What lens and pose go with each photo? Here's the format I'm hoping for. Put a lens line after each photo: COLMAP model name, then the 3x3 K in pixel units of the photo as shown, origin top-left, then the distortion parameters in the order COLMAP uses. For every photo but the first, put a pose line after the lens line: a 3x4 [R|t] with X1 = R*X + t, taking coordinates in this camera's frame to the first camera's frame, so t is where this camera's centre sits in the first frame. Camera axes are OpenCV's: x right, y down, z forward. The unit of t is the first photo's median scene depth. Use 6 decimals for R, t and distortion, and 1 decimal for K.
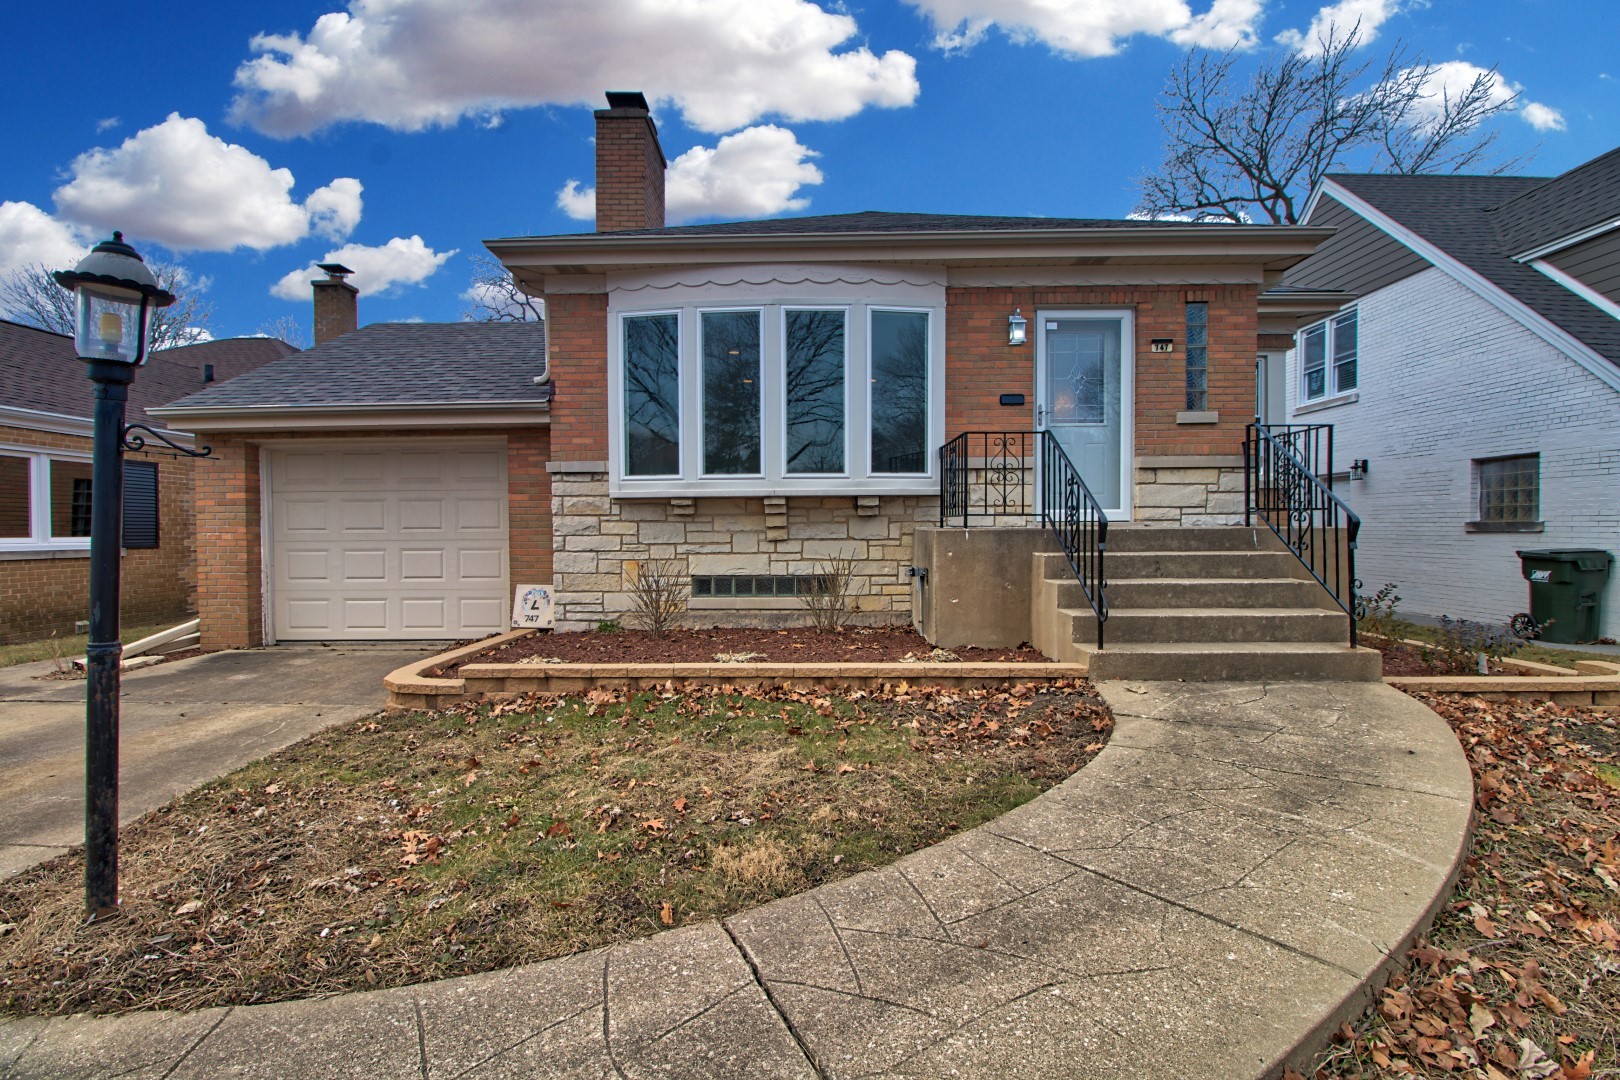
lens RADIAL K [[761.3, 0, 810.0], [0, 761.3, 540.0], [0, 0, 1]] dist [-0.000319, -0.013435]
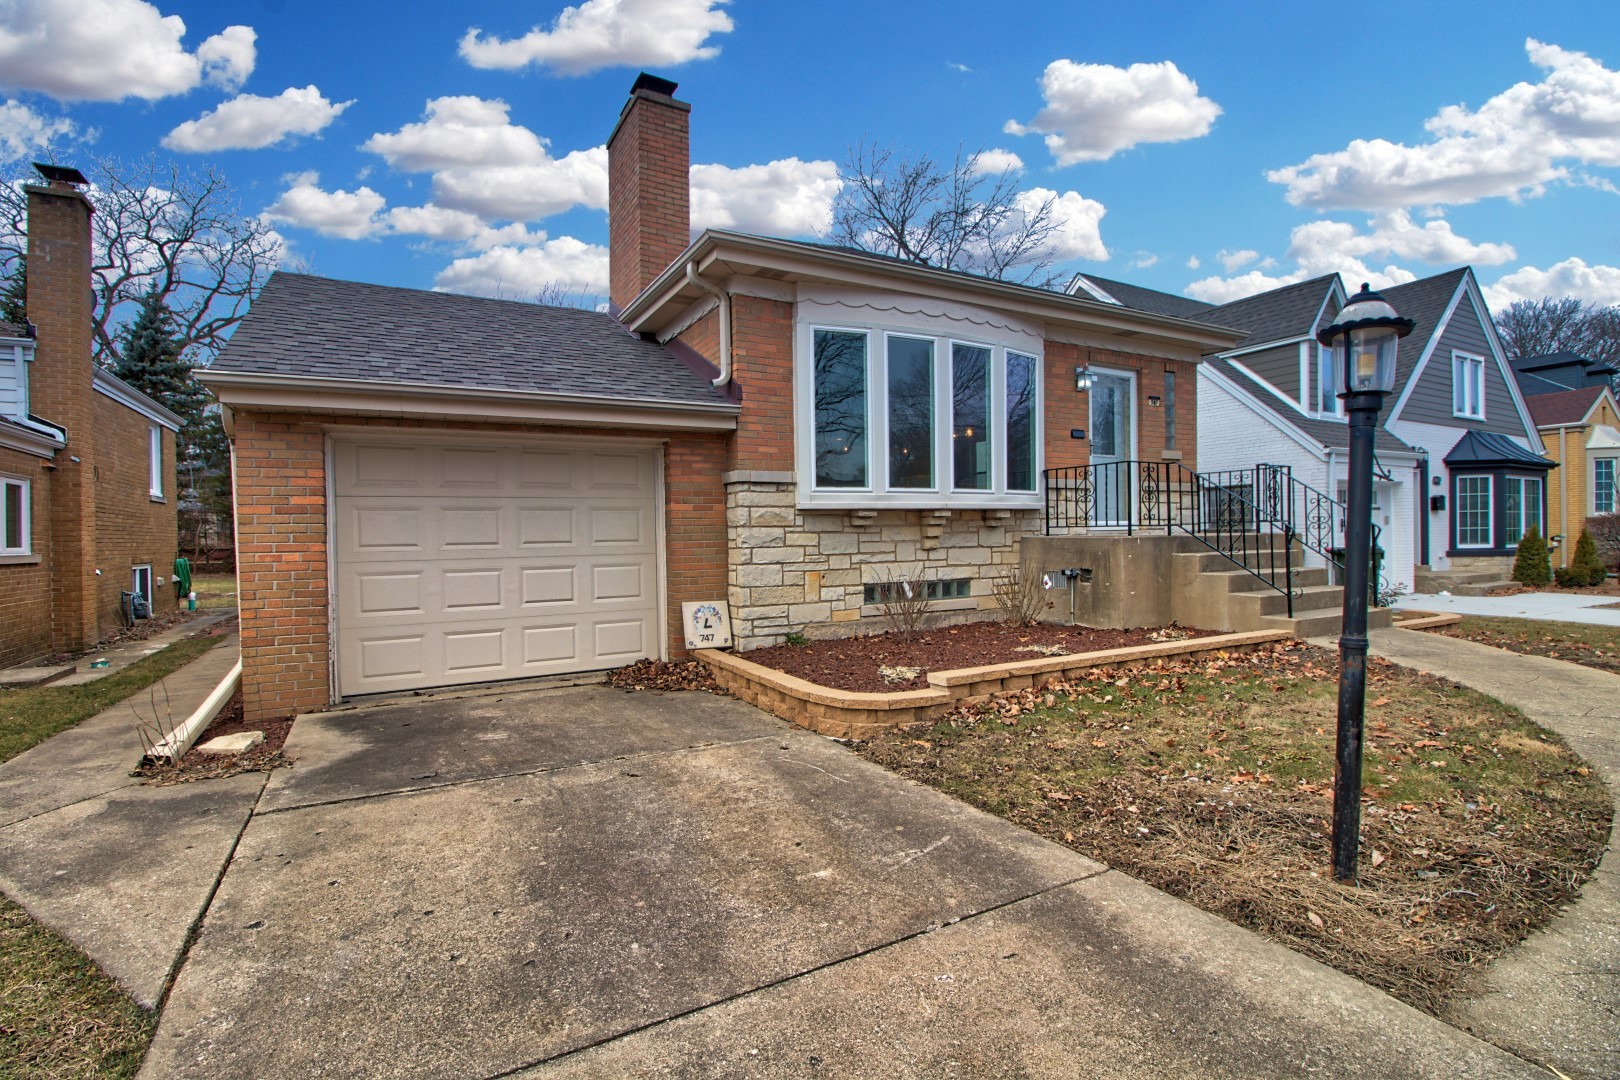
lens RADIAL K [[761.3, 0, 810.0], [0, 761.3, 540.0], [0, 0, 1]] dist [-0.000319, -0.013435]
pose [[0.862992, -0.010982, 0.505098, -0.745051], [0.018536, 0.999779, -0.009933, -0.004723], [-0.504877, 0.017935, 0.863005, 0.137923]]
